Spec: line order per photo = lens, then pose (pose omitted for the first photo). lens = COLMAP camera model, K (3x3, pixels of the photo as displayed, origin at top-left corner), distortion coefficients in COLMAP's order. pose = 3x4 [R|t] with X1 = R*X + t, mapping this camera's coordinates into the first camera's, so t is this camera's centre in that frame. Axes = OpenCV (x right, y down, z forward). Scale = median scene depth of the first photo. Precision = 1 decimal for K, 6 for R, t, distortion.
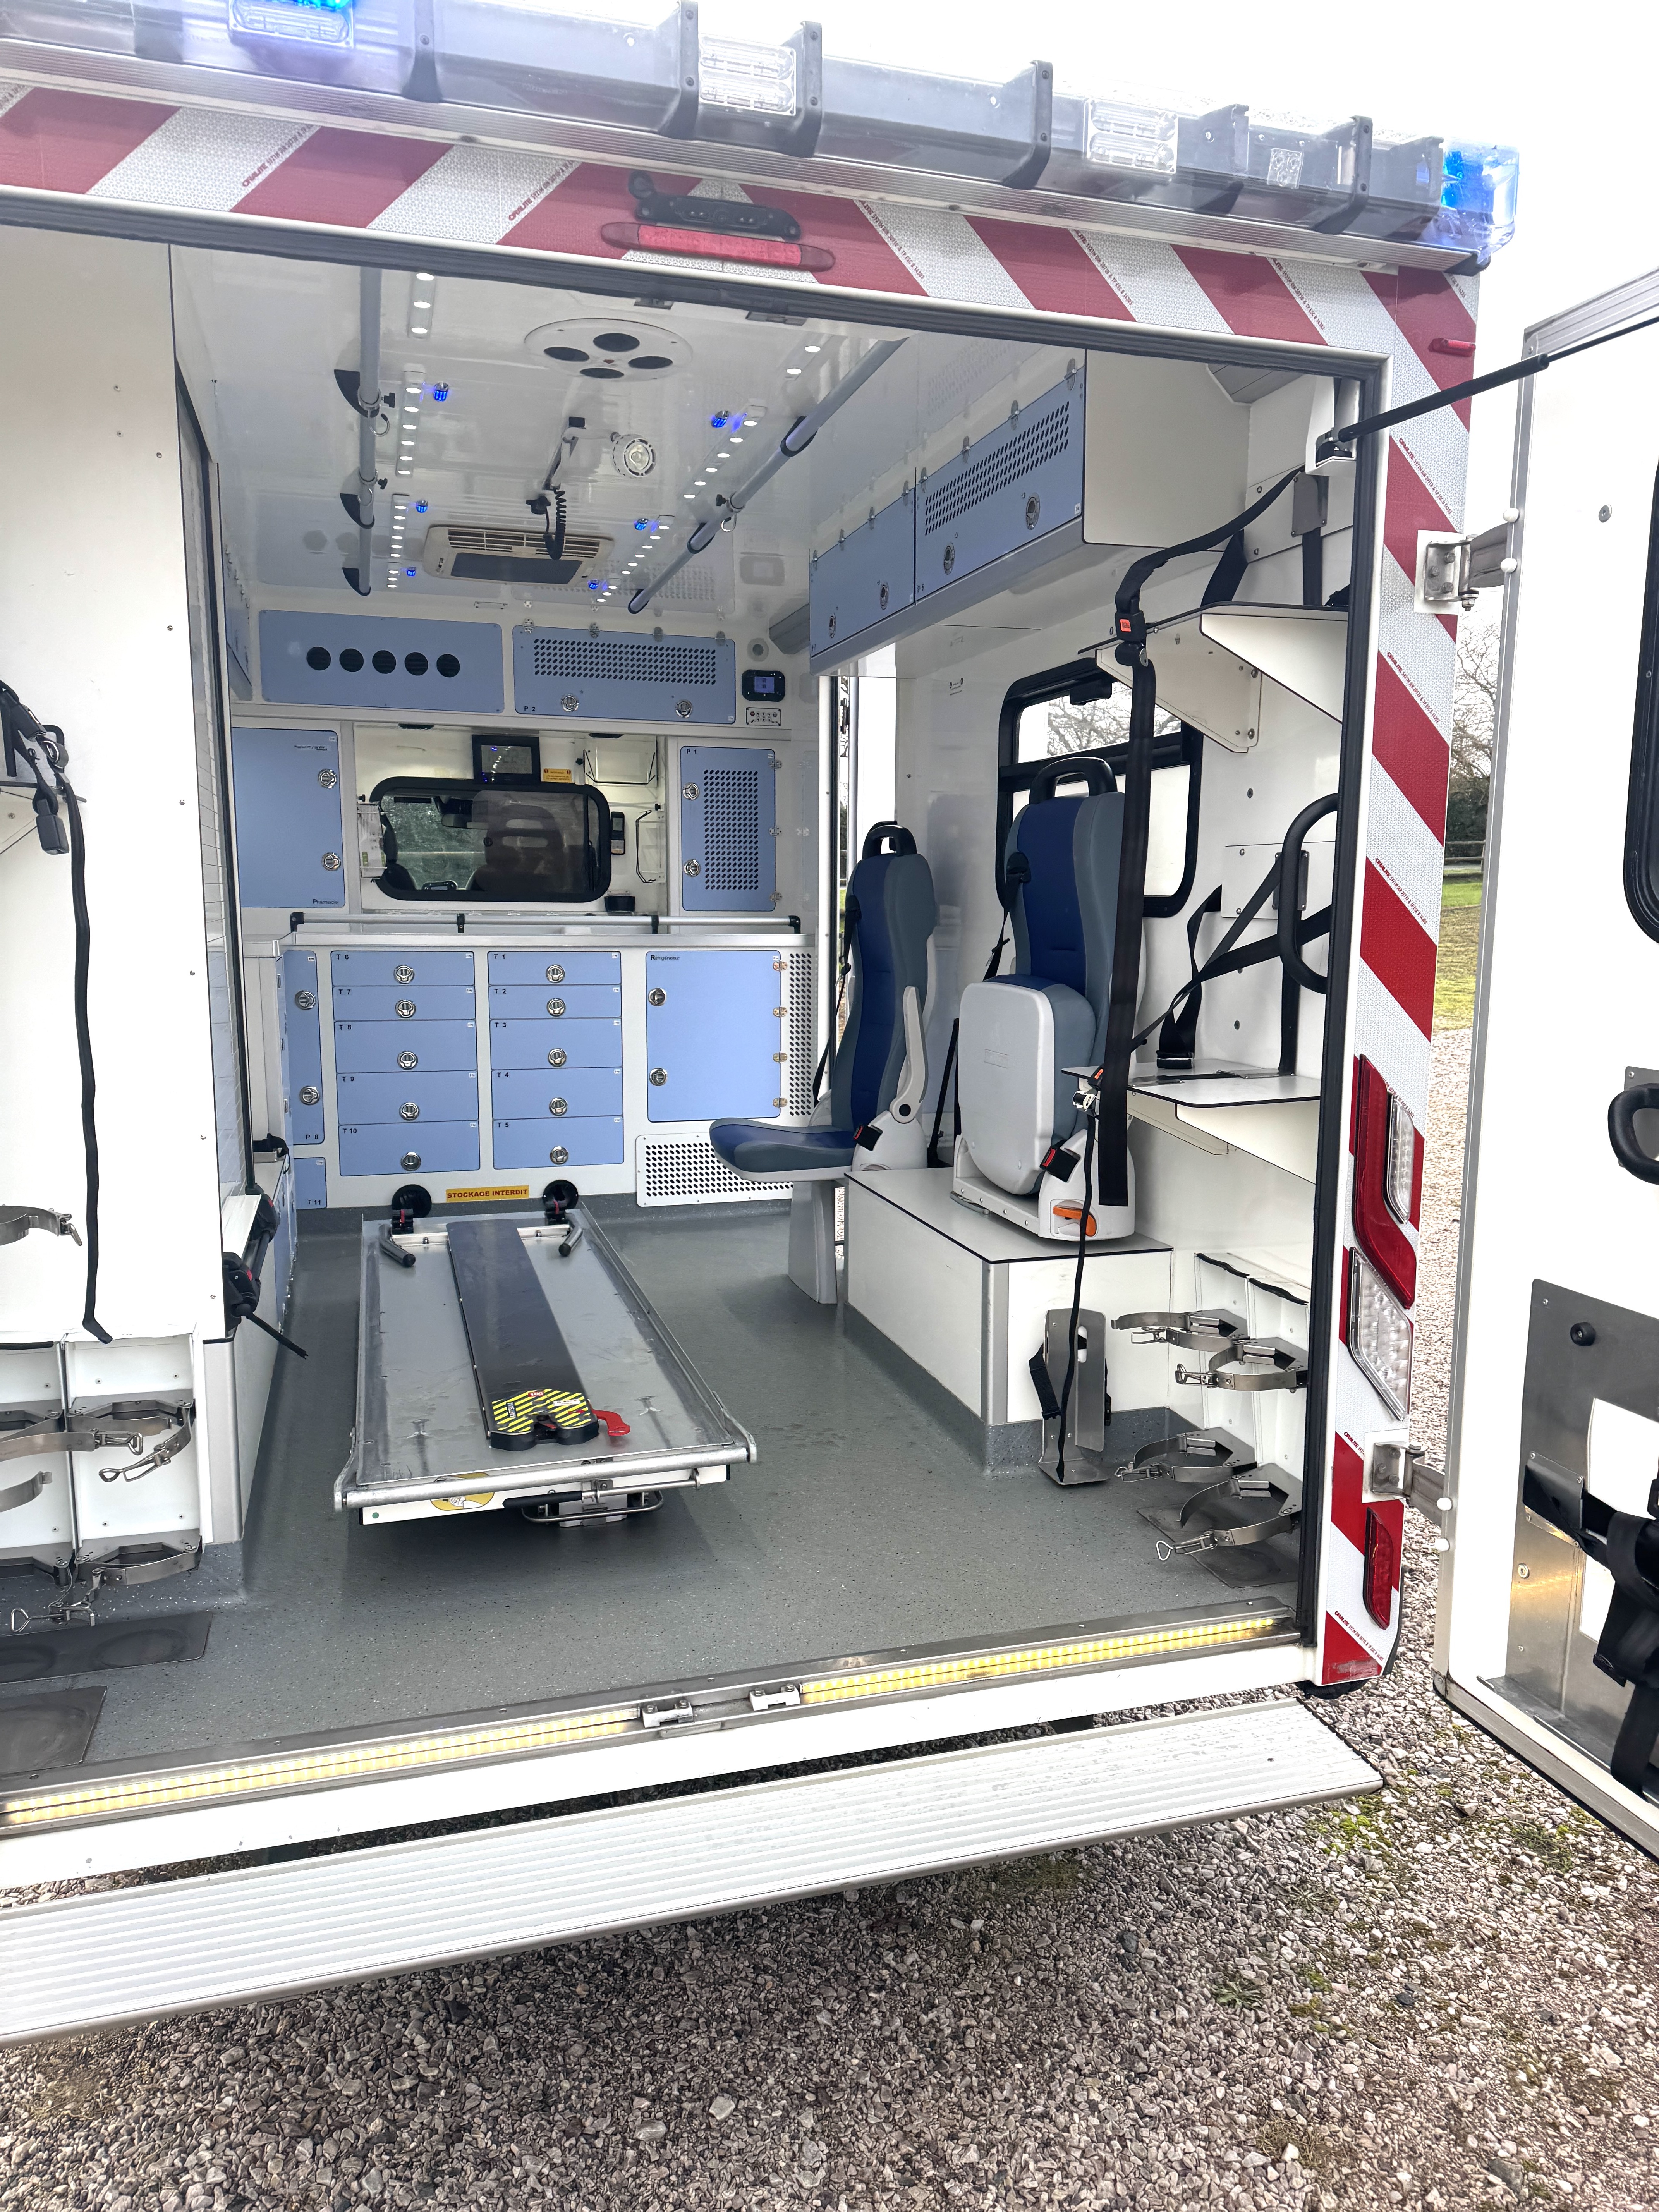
lens RADIAL K [[1537.2, 0, 838.6], [0, 1537.2, 1127.2], [0, 0, 1]] dist [0.097806, -0.118511]
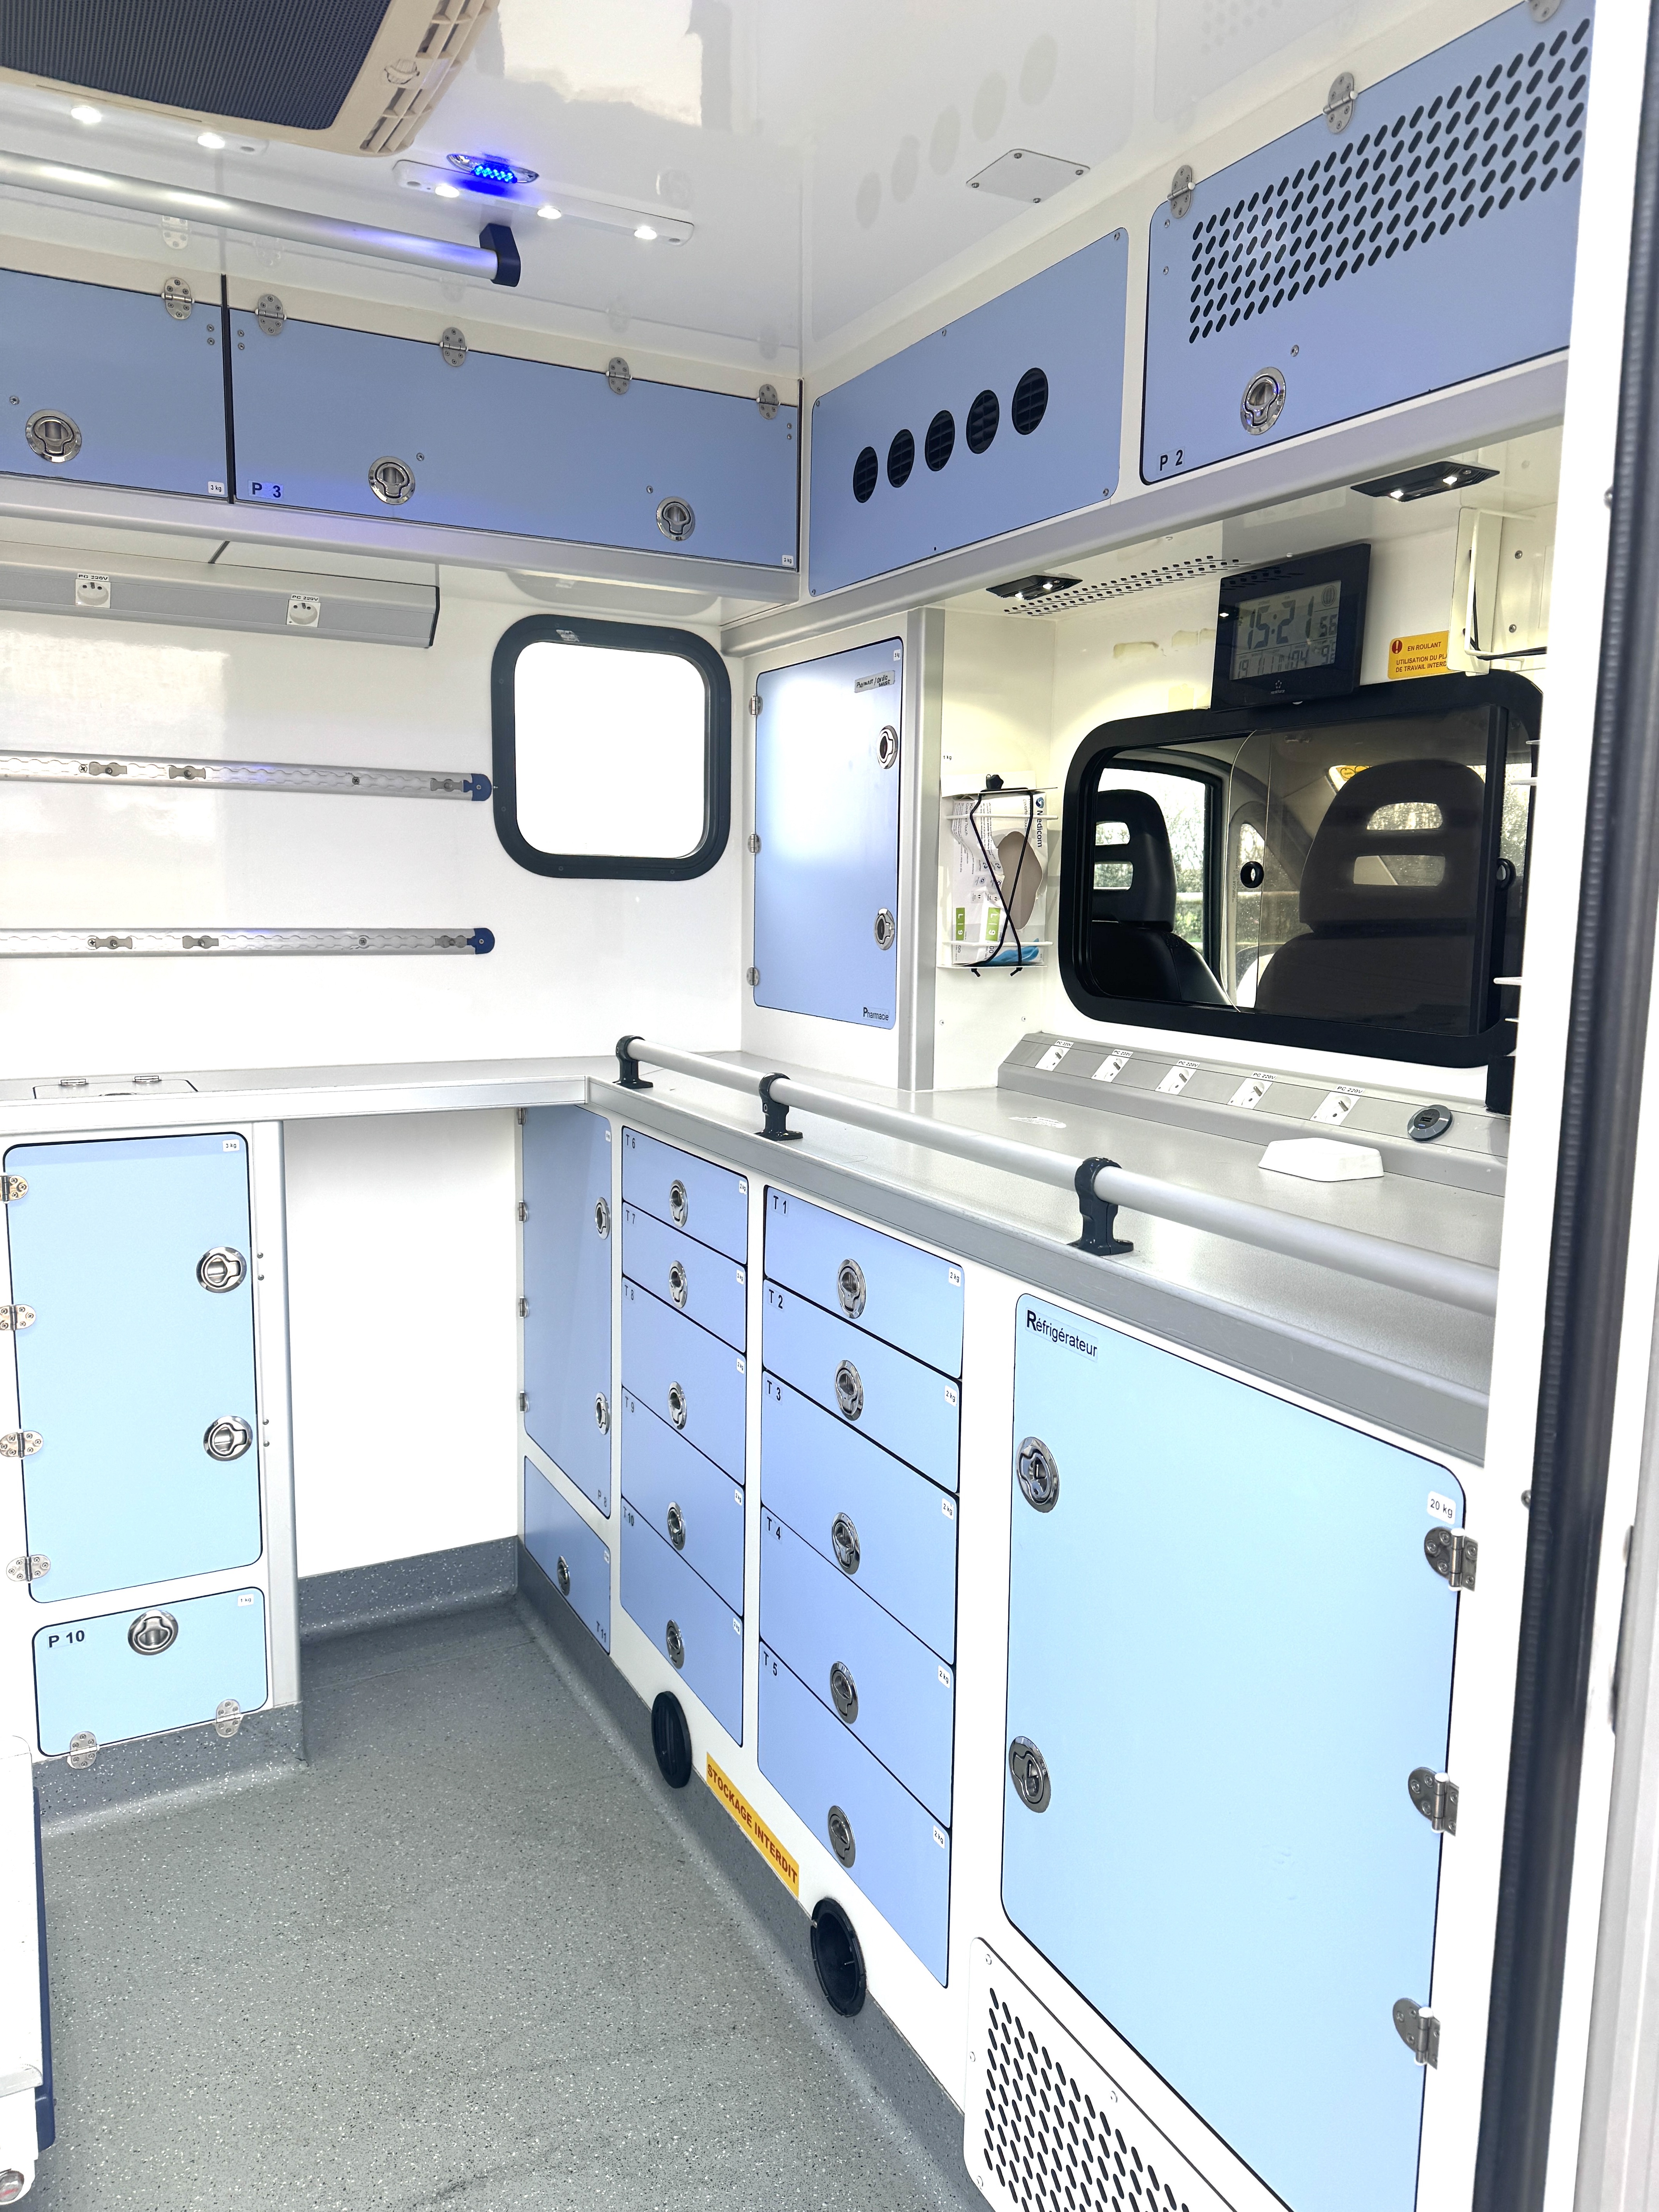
lens RADIAL K [[1575.0, 0, 829.9], [0, 1575.0, 1096.1], [0, 0, 1]] dist [0.020624, 0.000623]
pose [[0.189622, 0.130210, -0.973185, 0.232621], [-0.166783, 0.981035, 0.098763, -0.316671], [0.967588, 0.143583, 0.207743, 1.722299]]
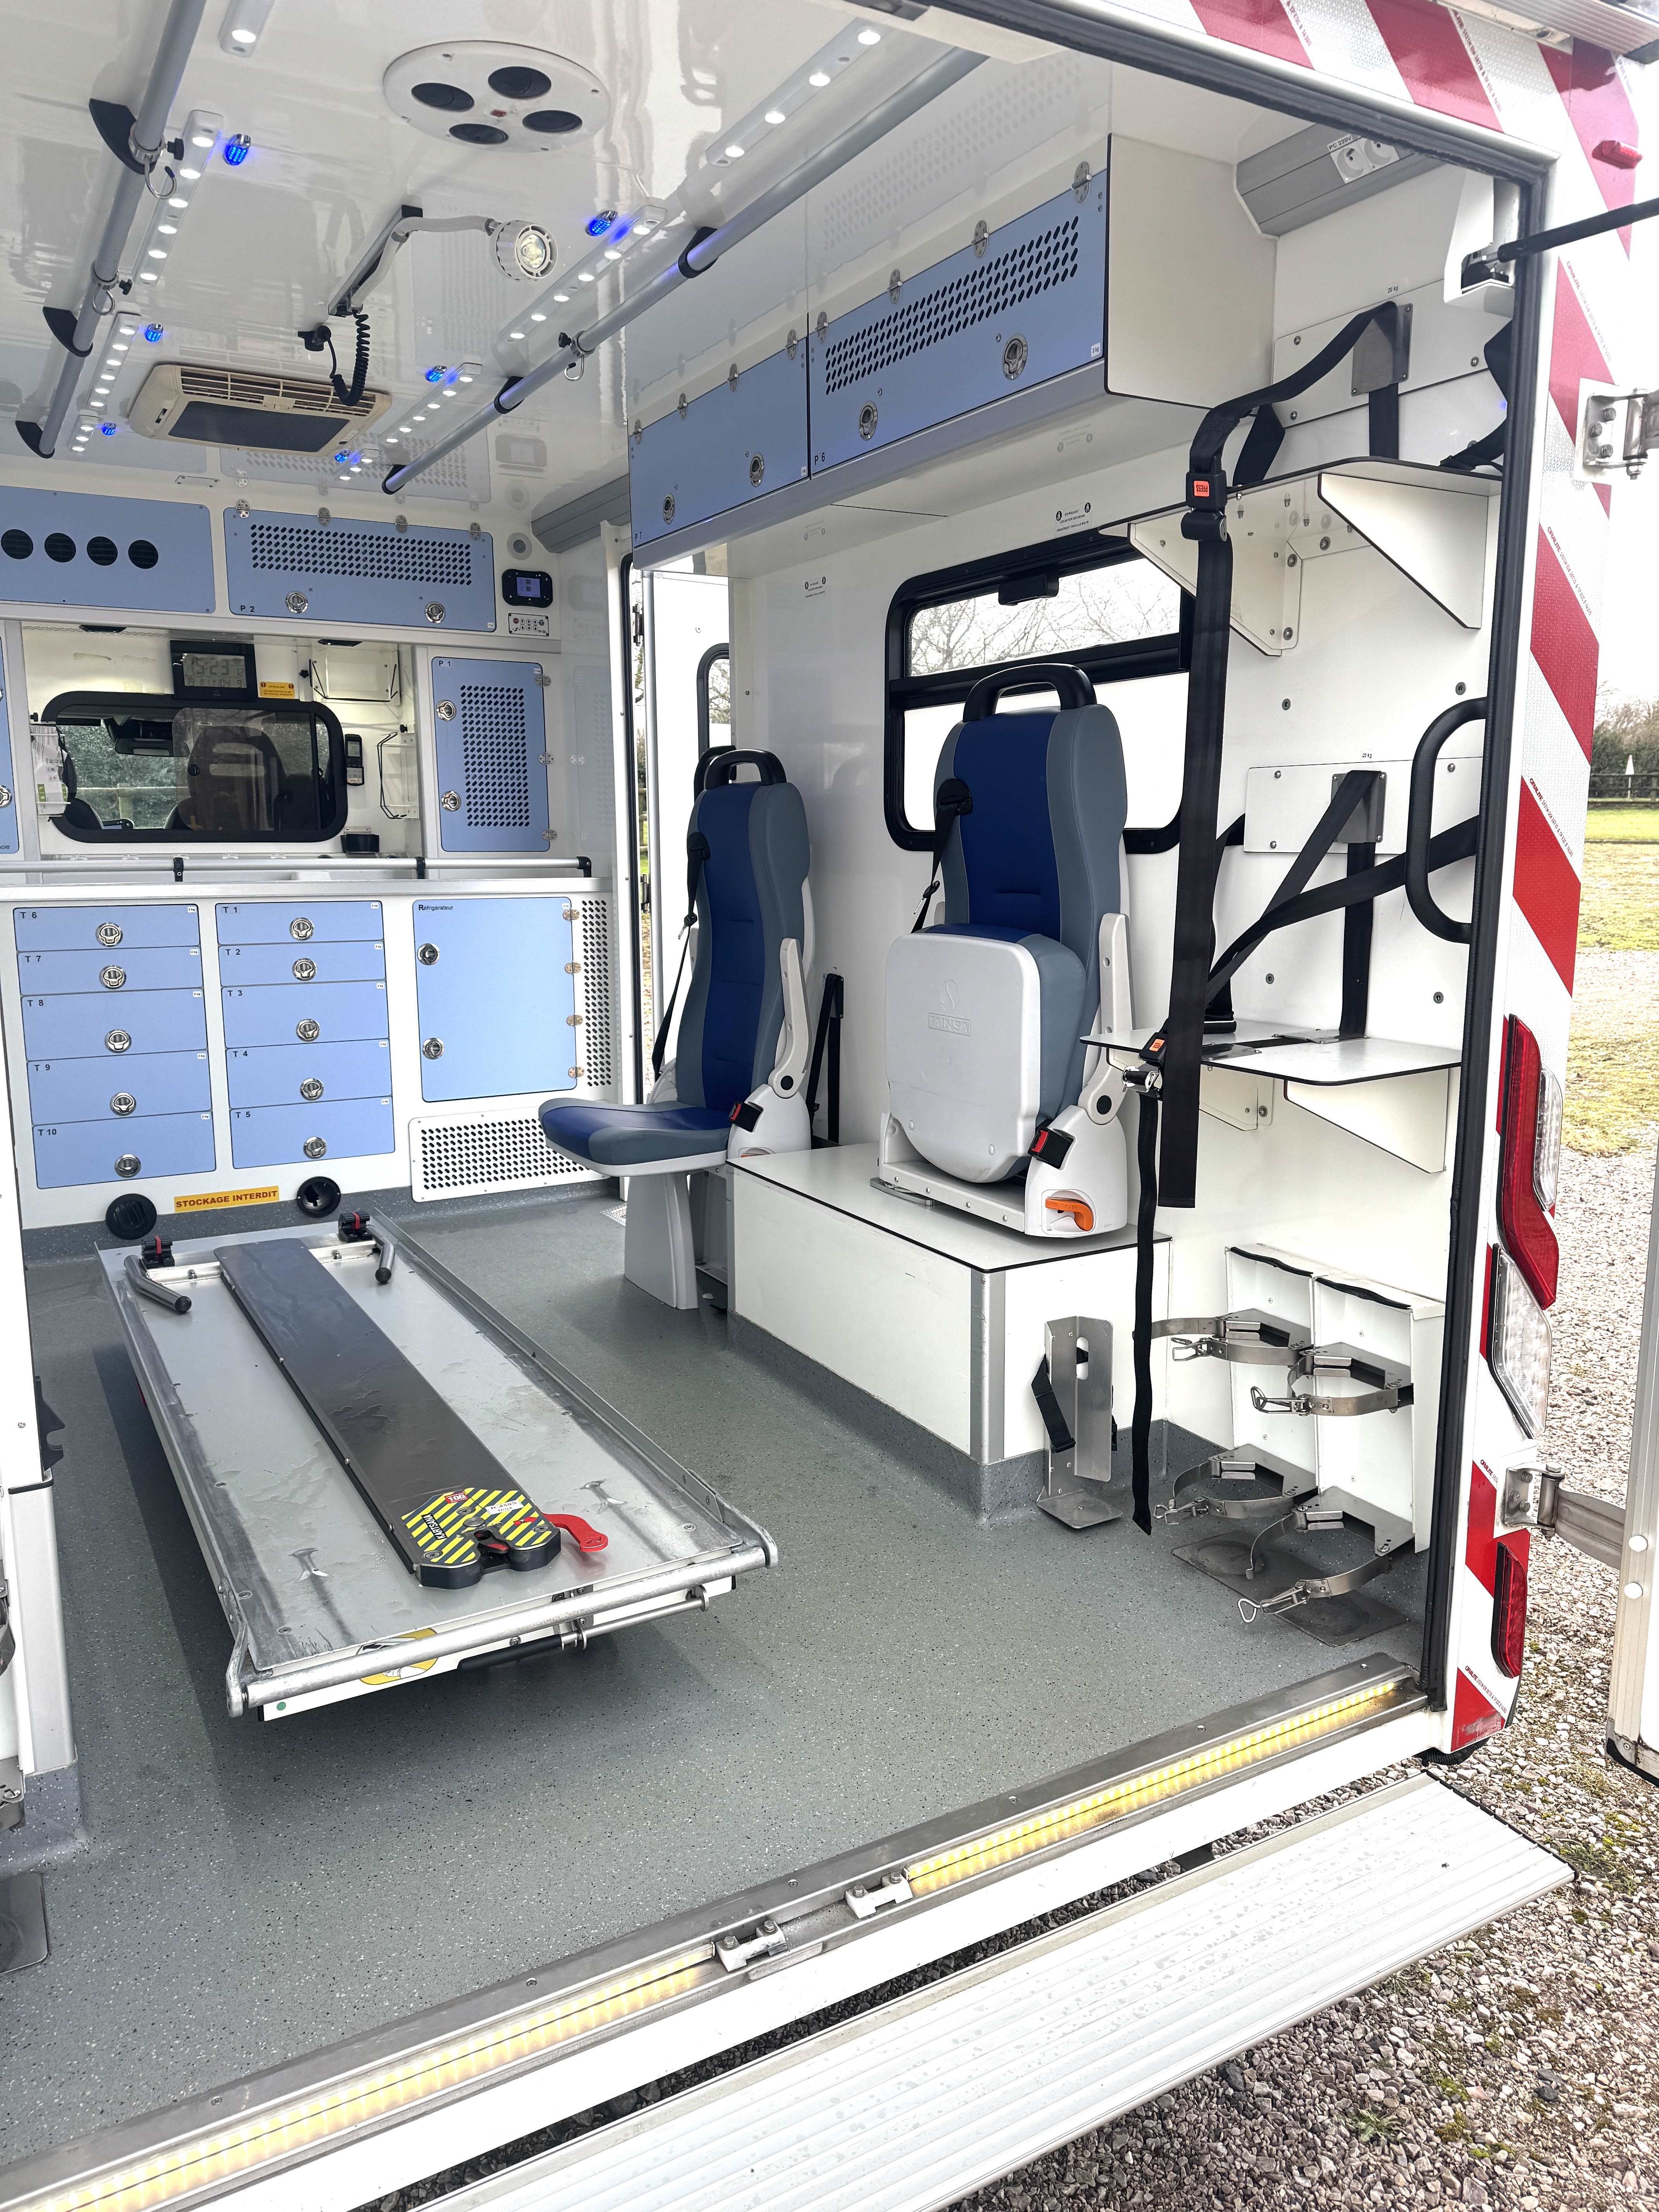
lens RADIAL K [[1550.8, 0, 829.5], [0, 1550.8, 1106.0], [0, 0, 1]] dist [0.047195, -0.041879]
pose [[0.974950, -0.047927, 0.217198, -0.175367], [0.042493, 0.998657, 0.029626, -0.032801], [-0.218326, -0.019654, 0.975678, 0.223694]]
